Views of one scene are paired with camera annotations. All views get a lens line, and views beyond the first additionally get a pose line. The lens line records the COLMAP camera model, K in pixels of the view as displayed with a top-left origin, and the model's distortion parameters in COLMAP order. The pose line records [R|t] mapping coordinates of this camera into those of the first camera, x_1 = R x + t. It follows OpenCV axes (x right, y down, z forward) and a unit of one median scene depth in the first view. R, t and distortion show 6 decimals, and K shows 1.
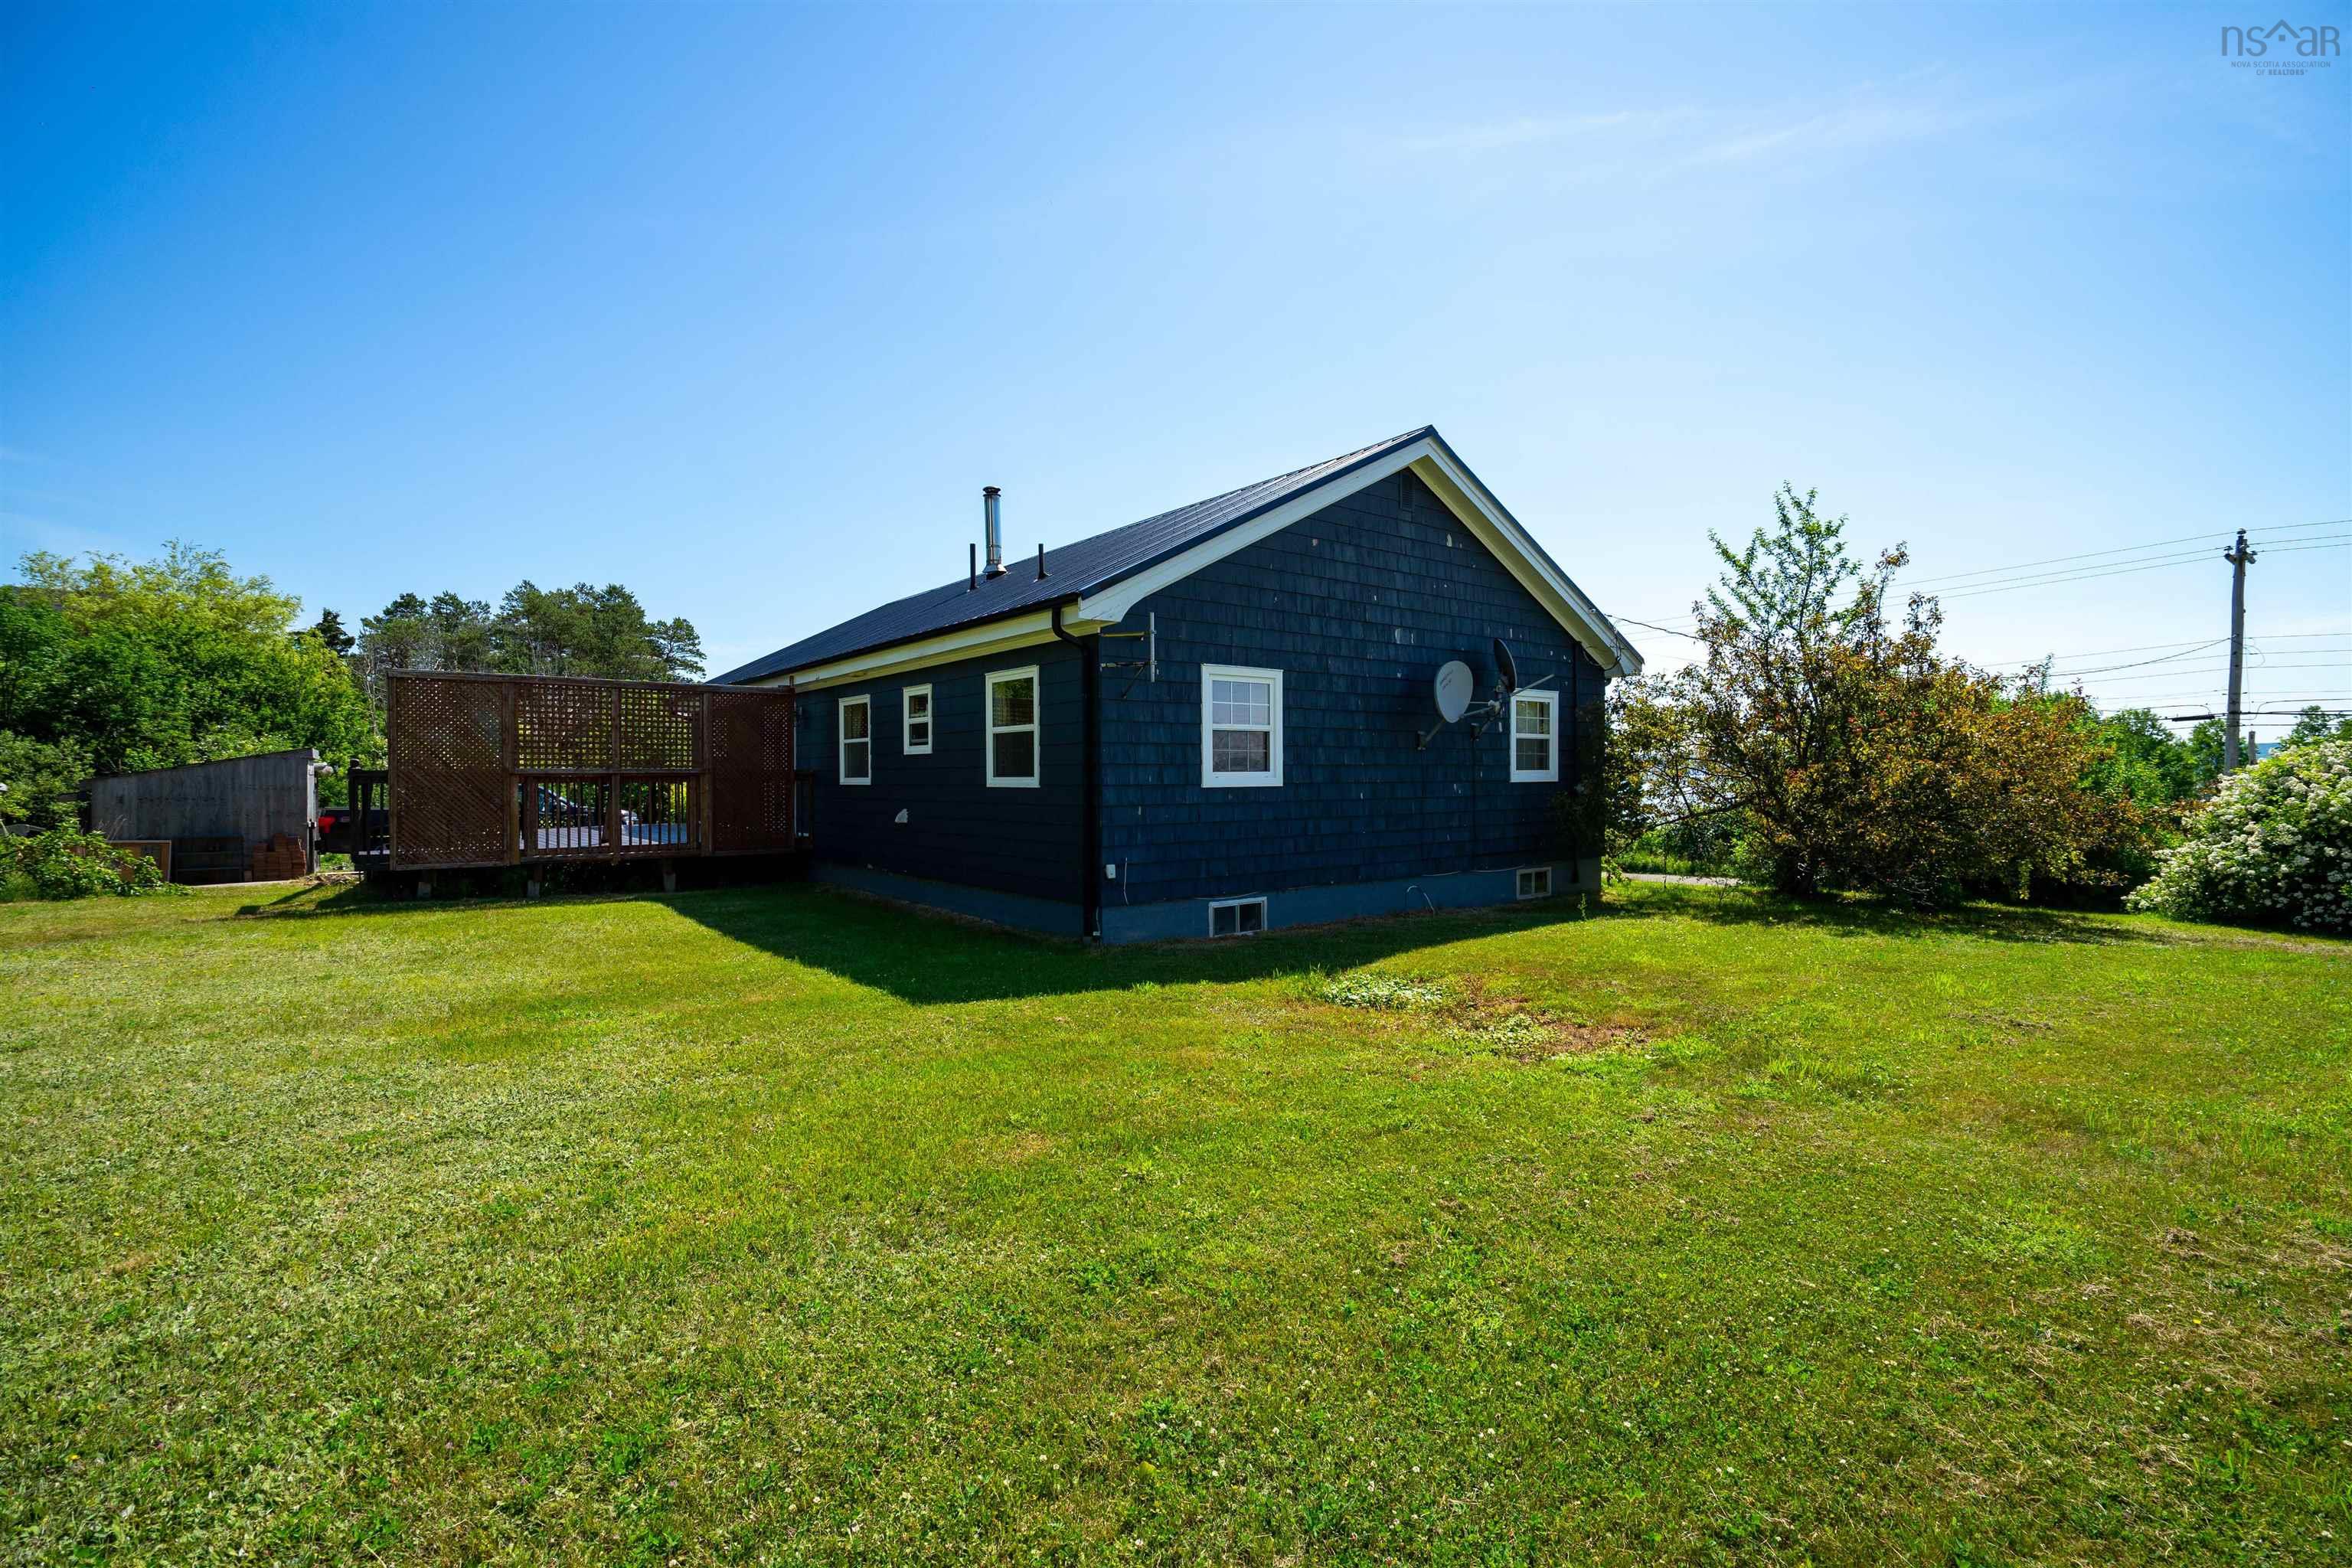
lens RADIAL K [[1055.9, 0, 1178.8], [0, 1055.9, 780.7], [0, 0, 1]] dist [-0.007197, 0.002524]
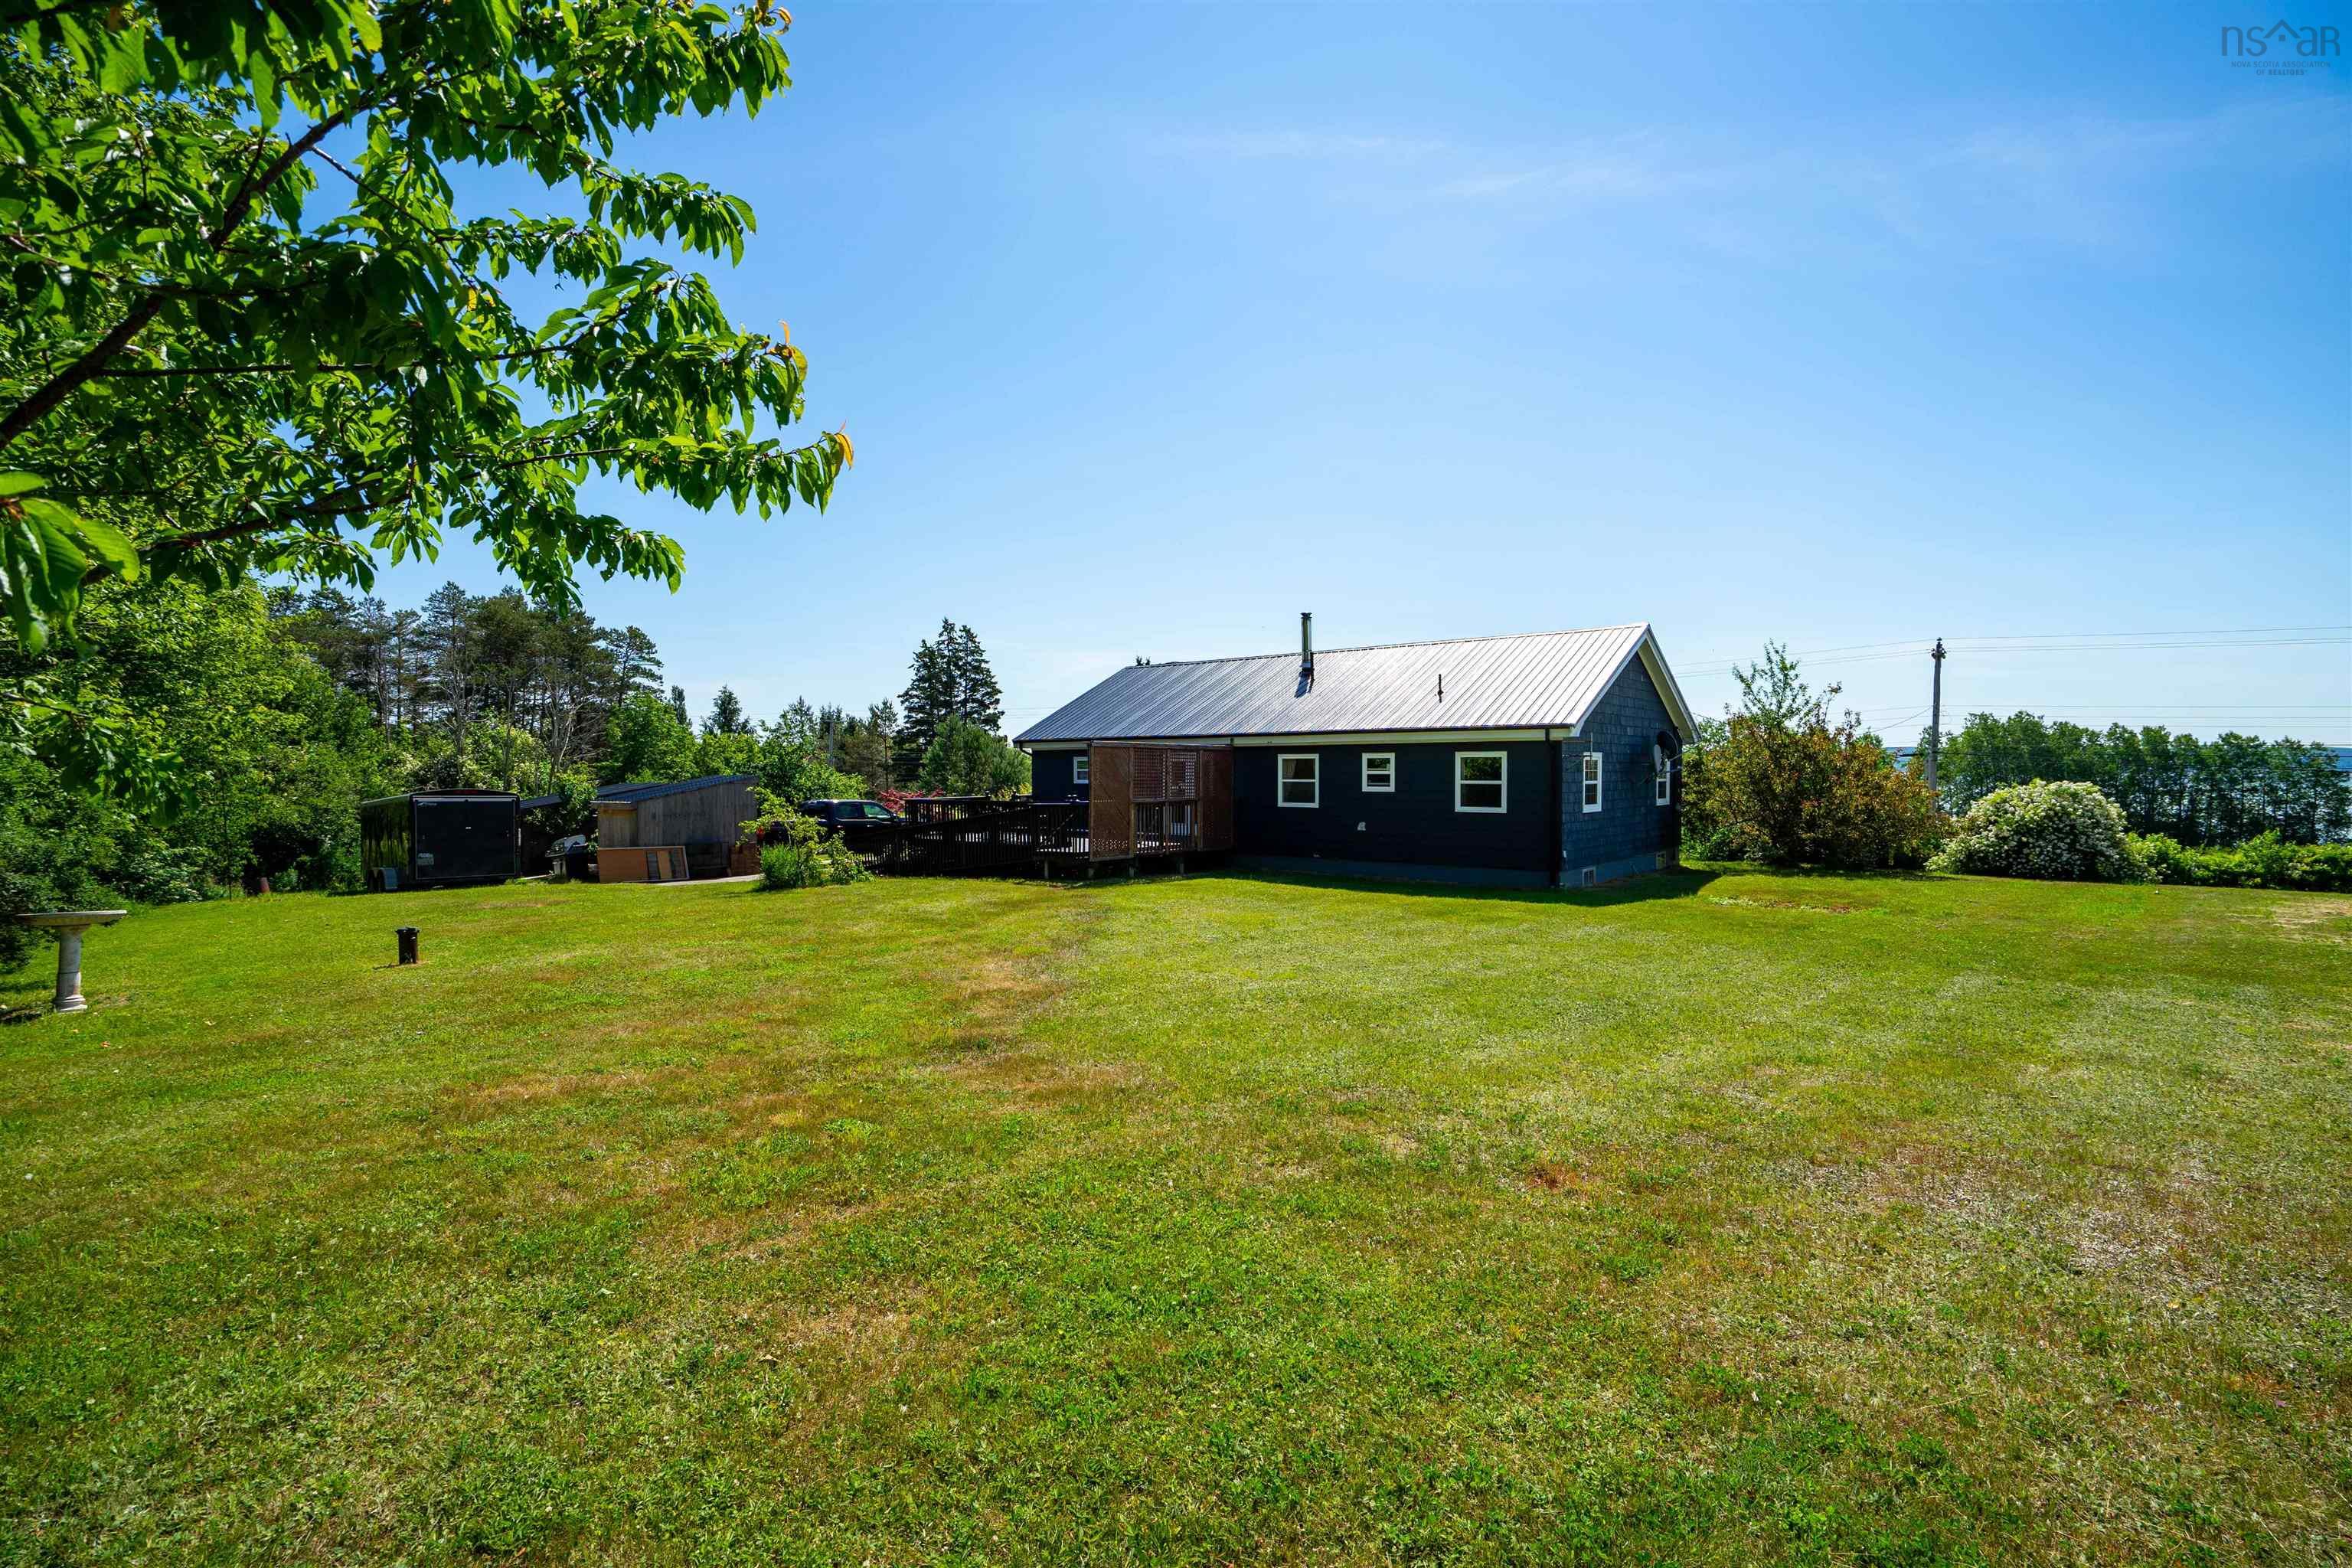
lens RADIAL K [[1055.9, 0, 1176.5], [0, 1055.9, 789.4], [0, 0, 1]] dist [-0.007197, 0.002524]
pose [[0.977781, 0.000715, 0.209628, -0.915016], [-0.003055, 0.999937, 0.010837, -0.045419], [-0.209607, -0.011237, 0.977721, -0.642310]]
